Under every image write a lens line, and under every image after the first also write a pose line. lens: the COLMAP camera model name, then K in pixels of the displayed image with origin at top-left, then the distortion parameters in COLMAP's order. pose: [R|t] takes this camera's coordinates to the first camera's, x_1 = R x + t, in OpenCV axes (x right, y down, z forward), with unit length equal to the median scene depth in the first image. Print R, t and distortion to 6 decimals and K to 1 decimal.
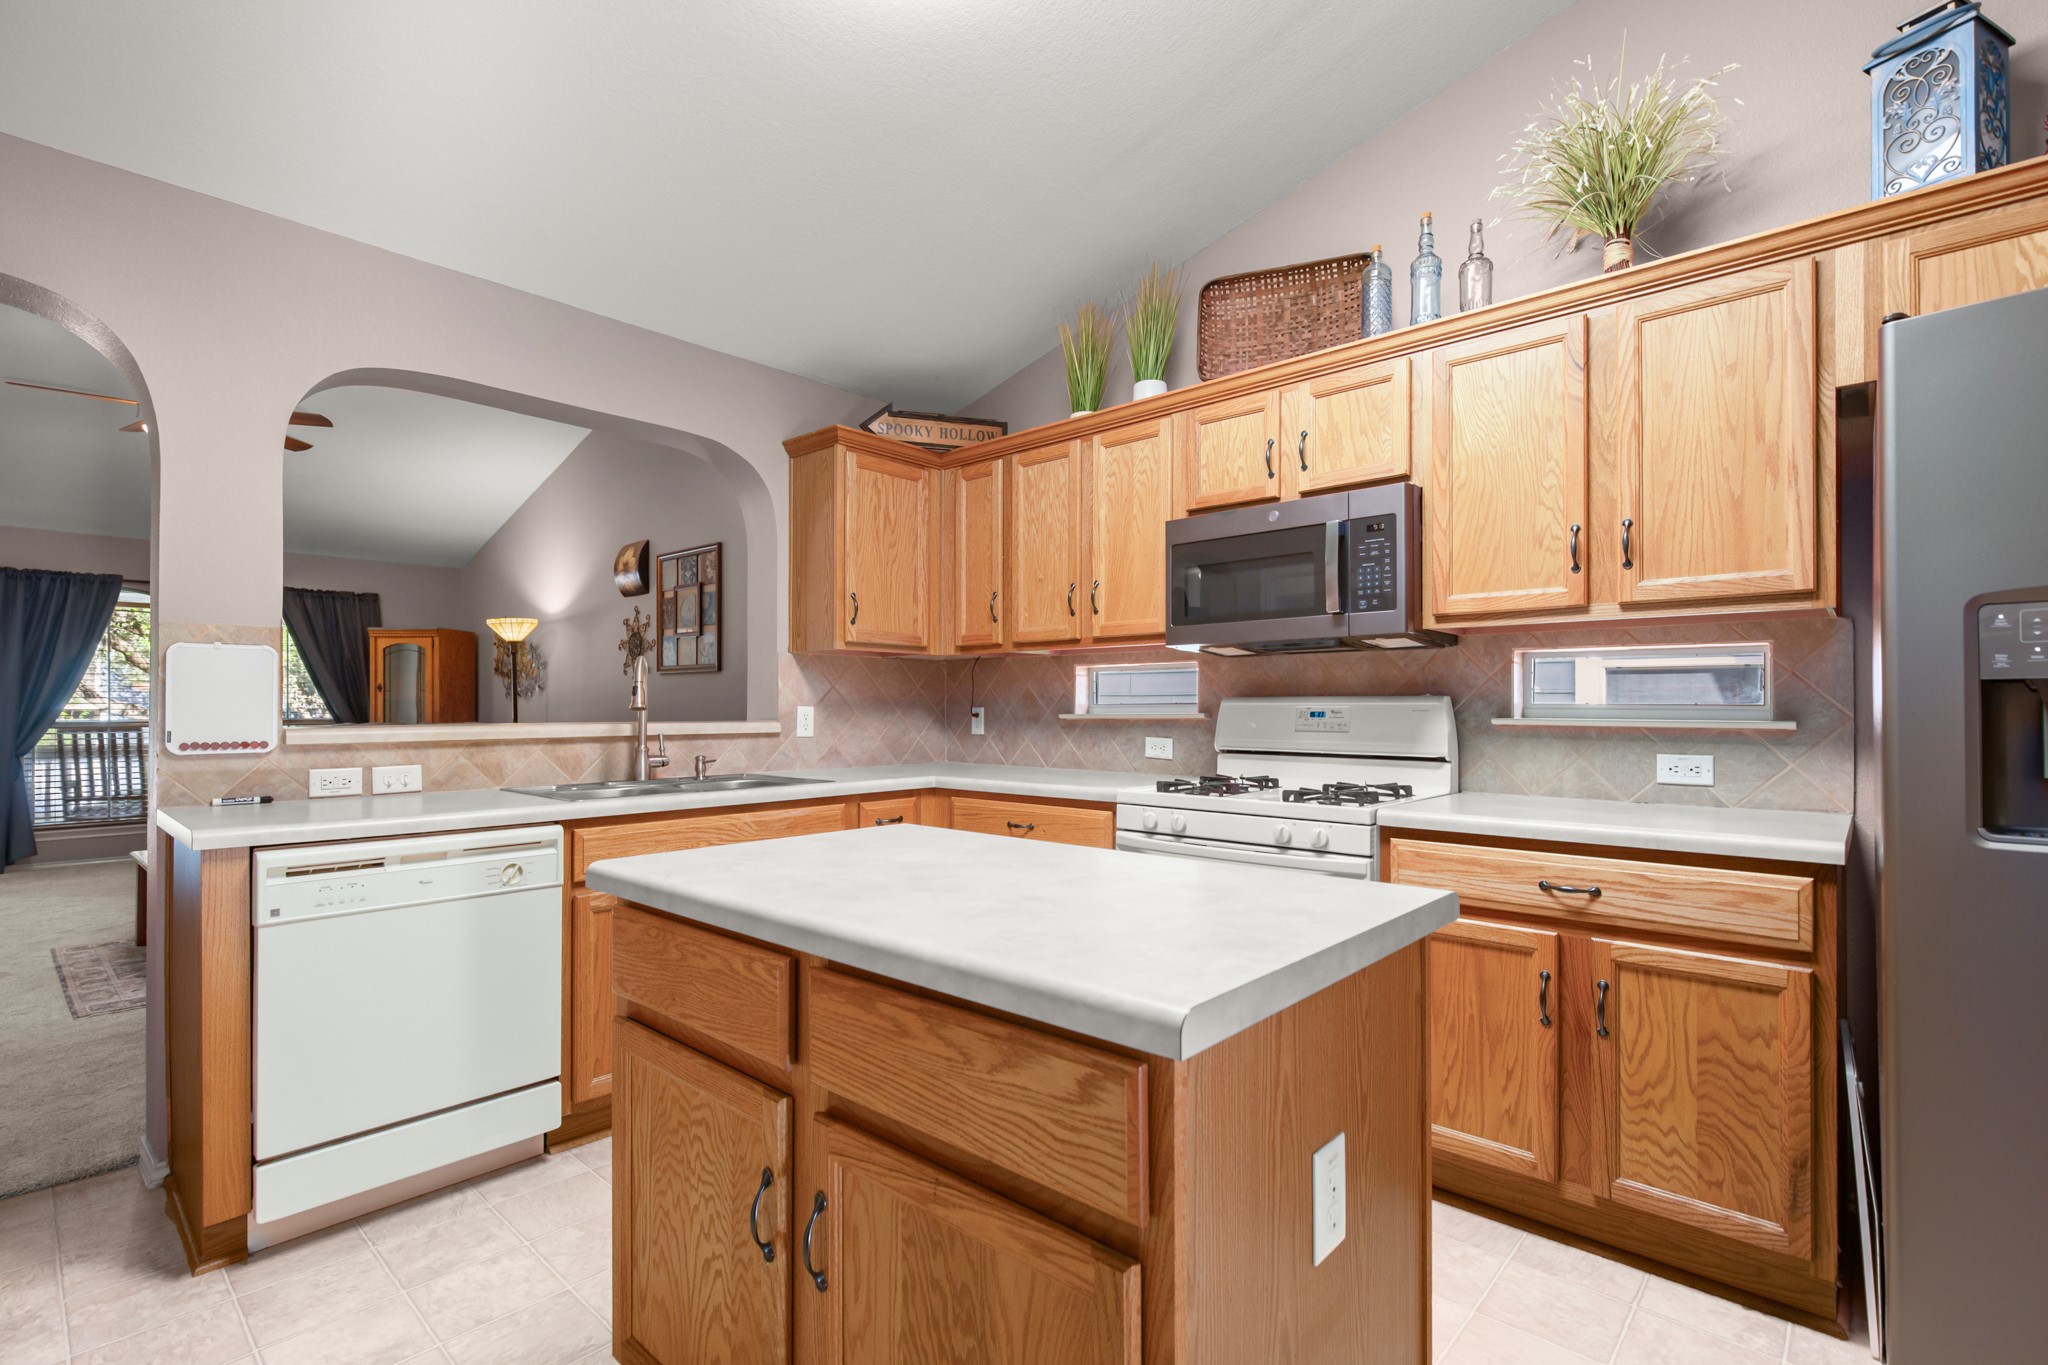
lens RADIAL K [[930.5, 0, 1035.4], [0, 930.5, 701.3], [0, 0, 1]] dist [0.001426, -0.000775]
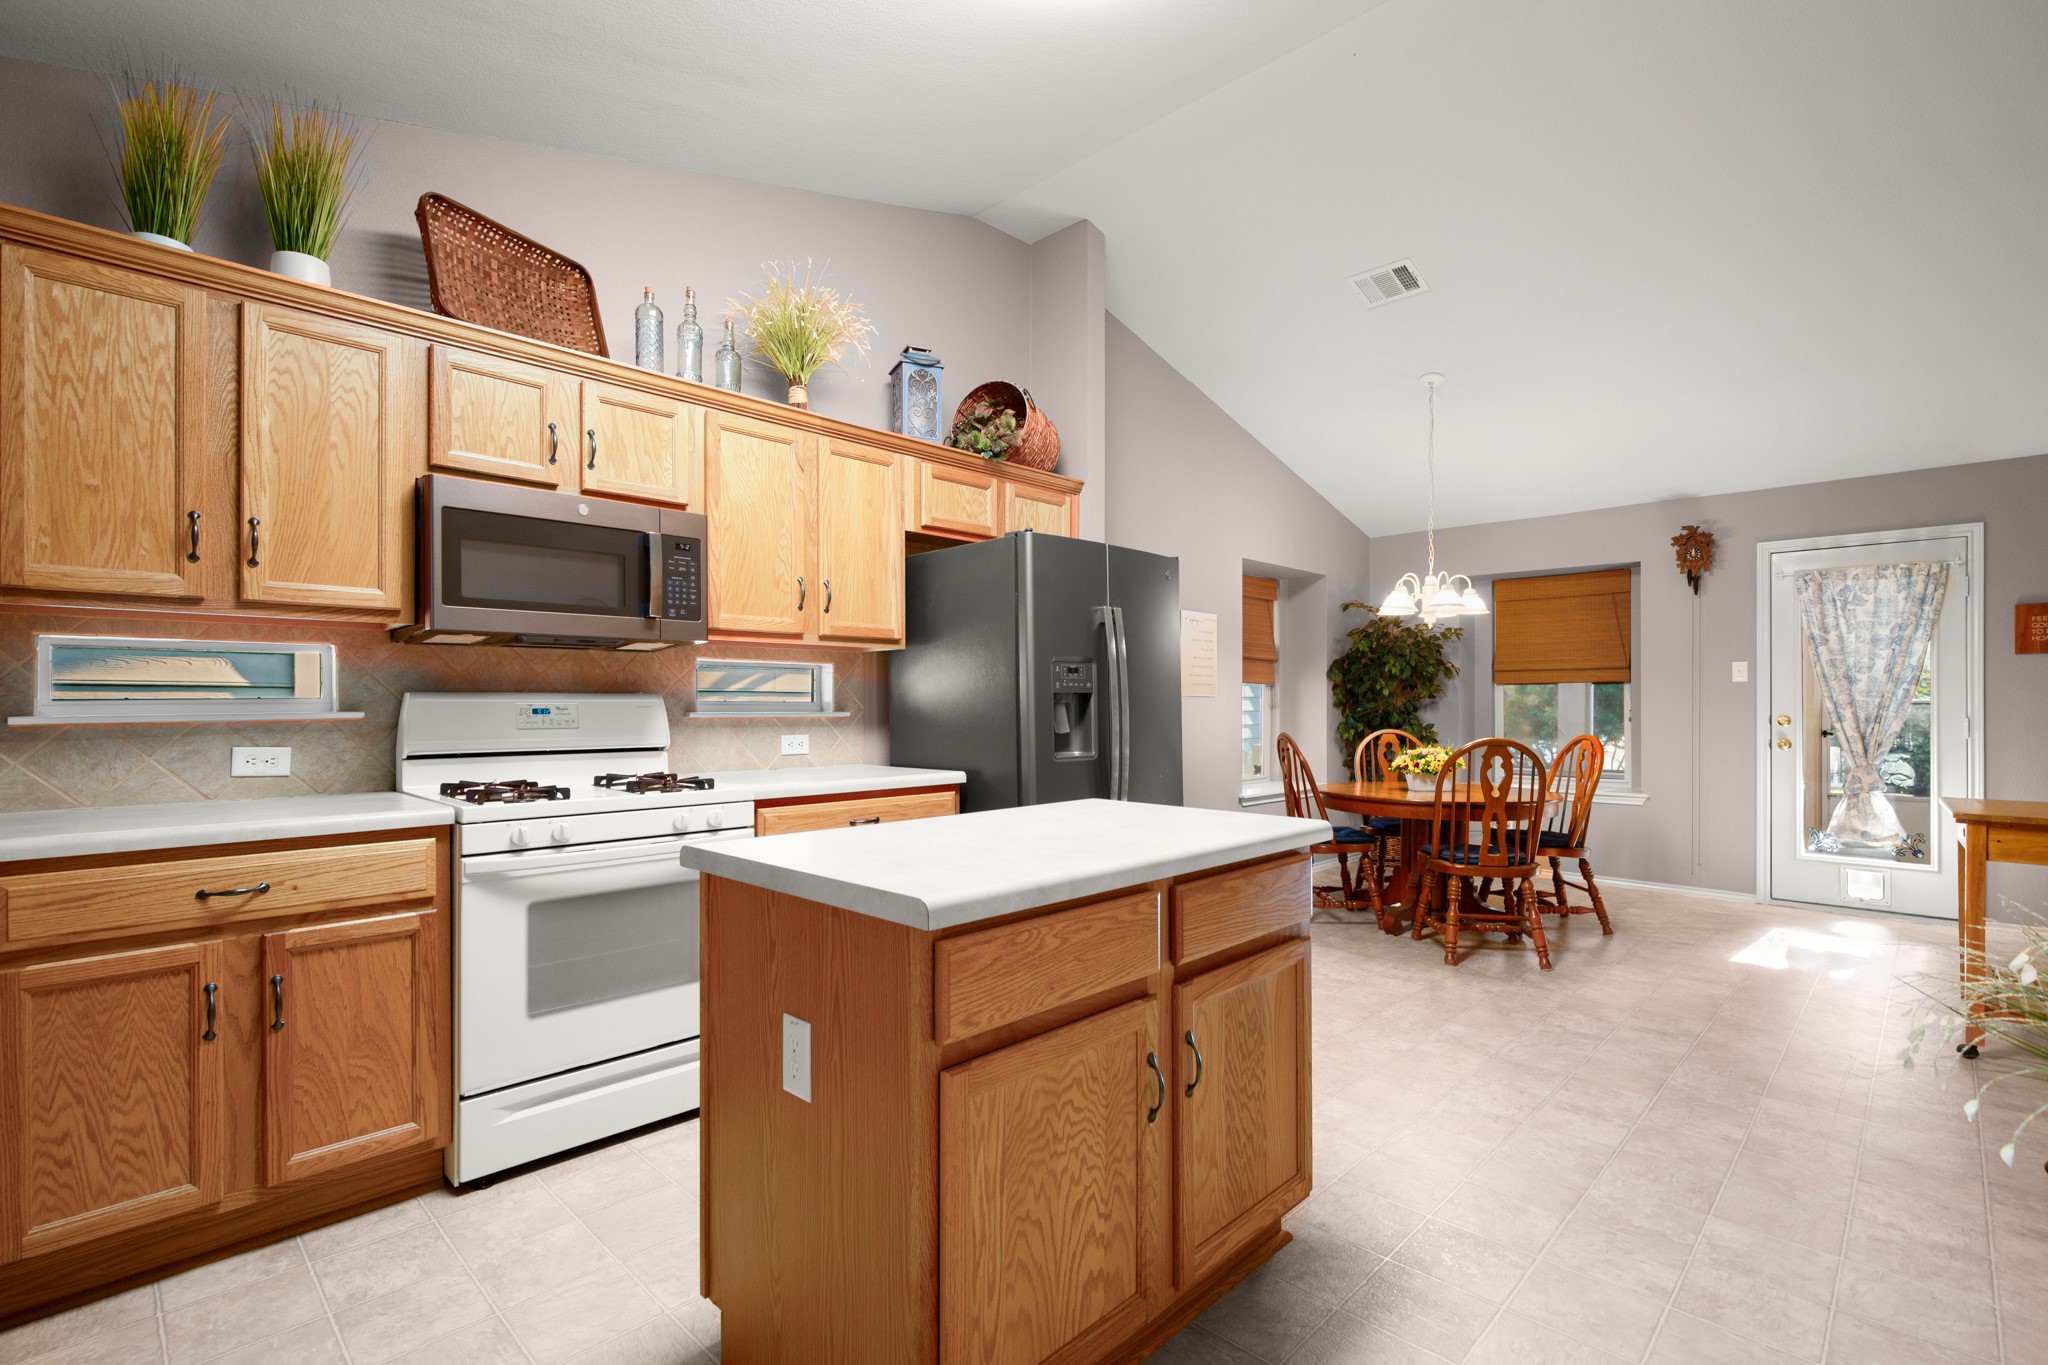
lens RADIAL K [[930.5, 0, 1025.1], [0, 930.5, 702.3], [0, 0, 1]] dist [0.001426, -0.000775]
pose [[0.043730, 0.000224, 0.999043, -0.560390], [-0.007080, 0.999975, 0.000086, 0.000973], [-0.999018, -0.007077, 0.043730, 0.389521]]
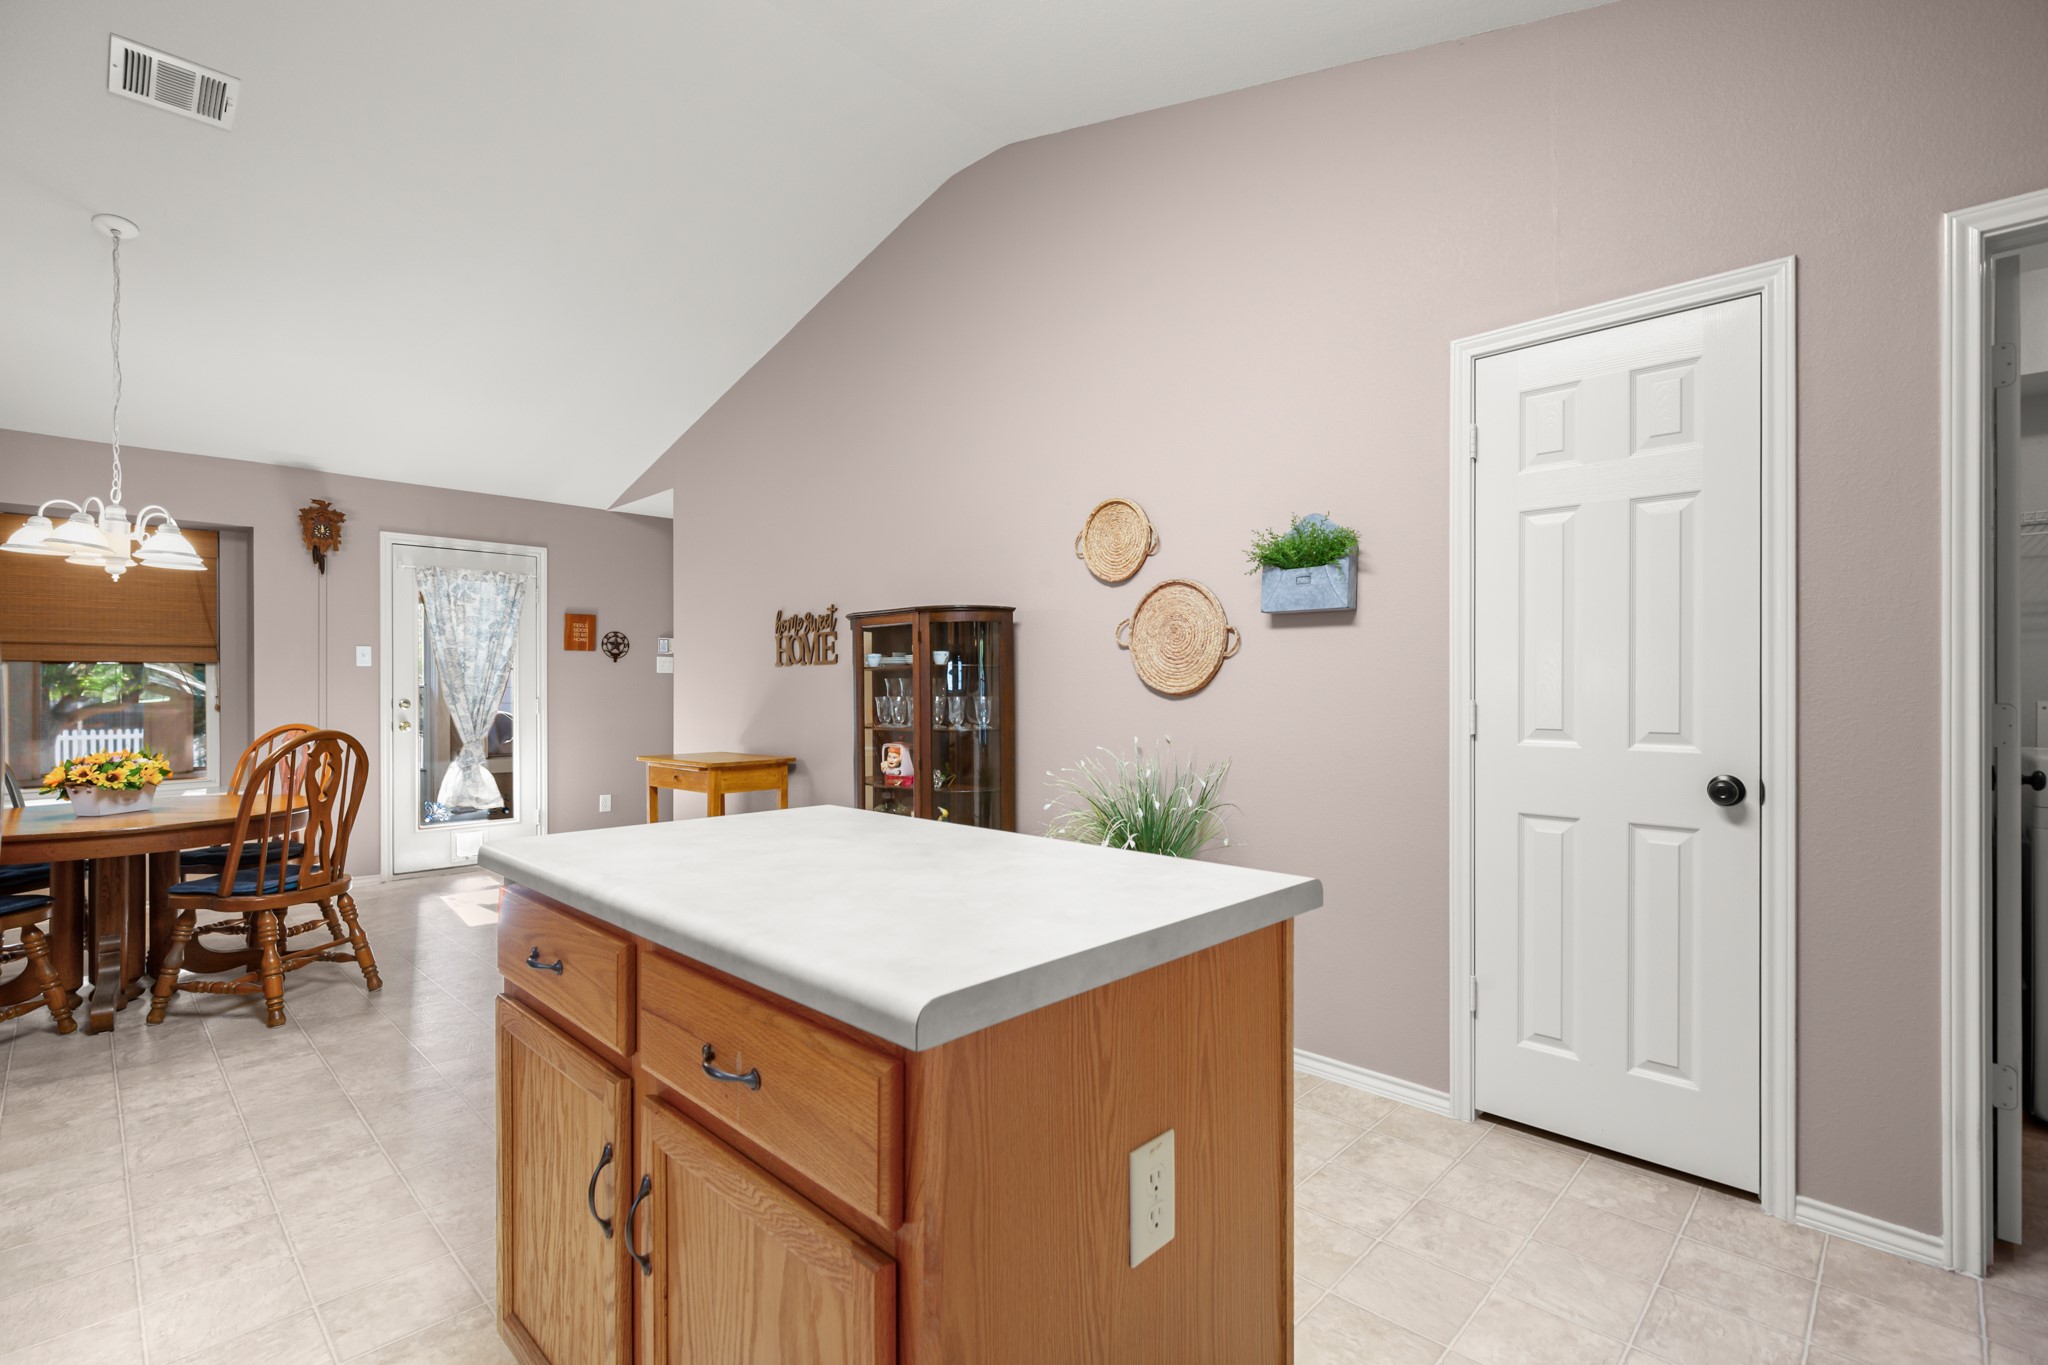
lens RADIAL K [[930.5, 0, 1040.2], [0, 930.5, 687.8], [0, 0, 1]] dist [0.001426, -0.000775]
pose [[-0.999200, 0.000783, 0.039994, -0.120032], [0.000600, 0.999989, -0.004588, 0.002666], [-0.039997, -0.004561, -0.999189, 0.806753]]
